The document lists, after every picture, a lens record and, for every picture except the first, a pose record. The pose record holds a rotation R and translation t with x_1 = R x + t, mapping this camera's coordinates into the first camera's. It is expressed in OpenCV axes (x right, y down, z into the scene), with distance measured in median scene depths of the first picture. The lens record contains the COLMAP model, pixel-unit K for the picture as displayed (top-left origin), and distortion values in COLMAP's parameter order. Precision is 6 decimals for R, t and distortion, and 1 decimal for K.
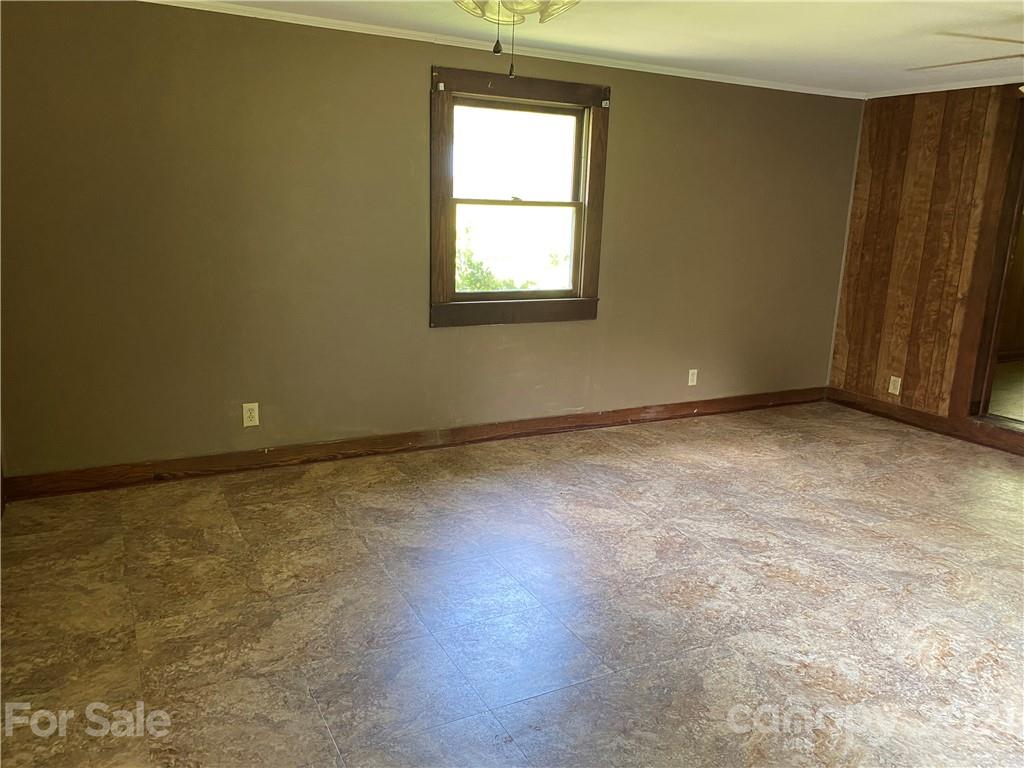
lens RADIAL K [[787.6, 0, 506.1], [0, 787.6, 381.3], [0, 0, 1]] dist [0.039633, -0.049434]
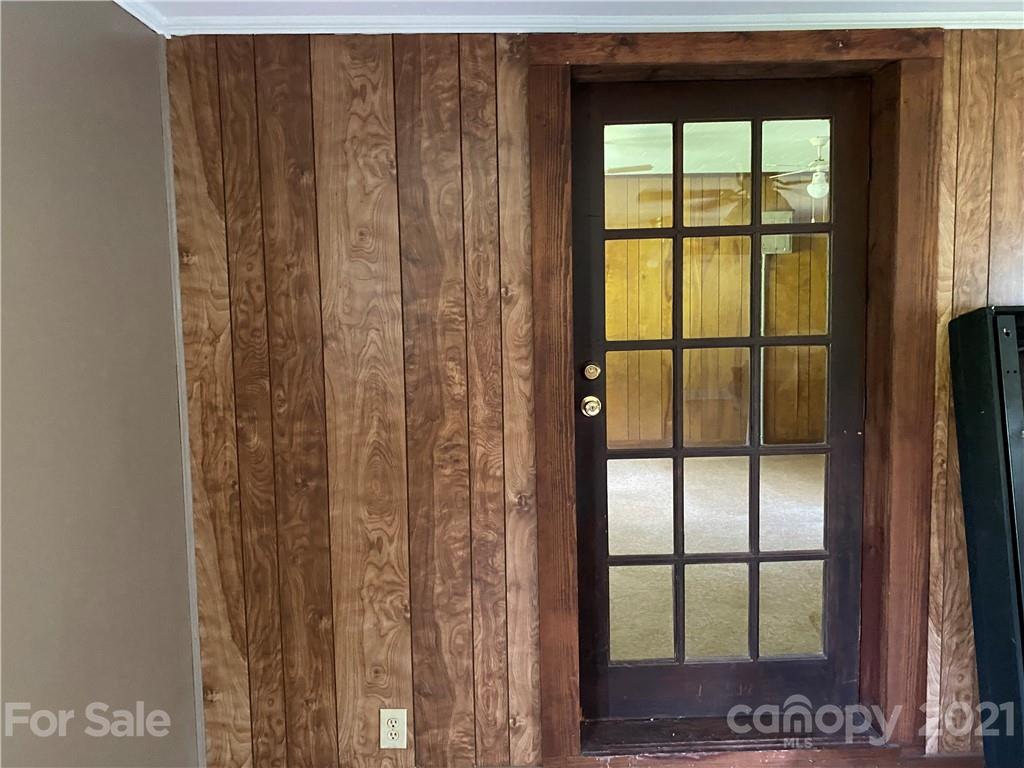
lens RADIAL K [[787.6, 0, 512.9], [0, 787.6, 387.7], [0, 0, 1]] dist [0.039633, -0.049434]
pose [[0.447222, -0.119928, 0.886347, 0.181396], [0.233668, 0.972221, 0.013646, -0.167624], [-0.863361, 0.201007, 0.462821, 0.755724]]
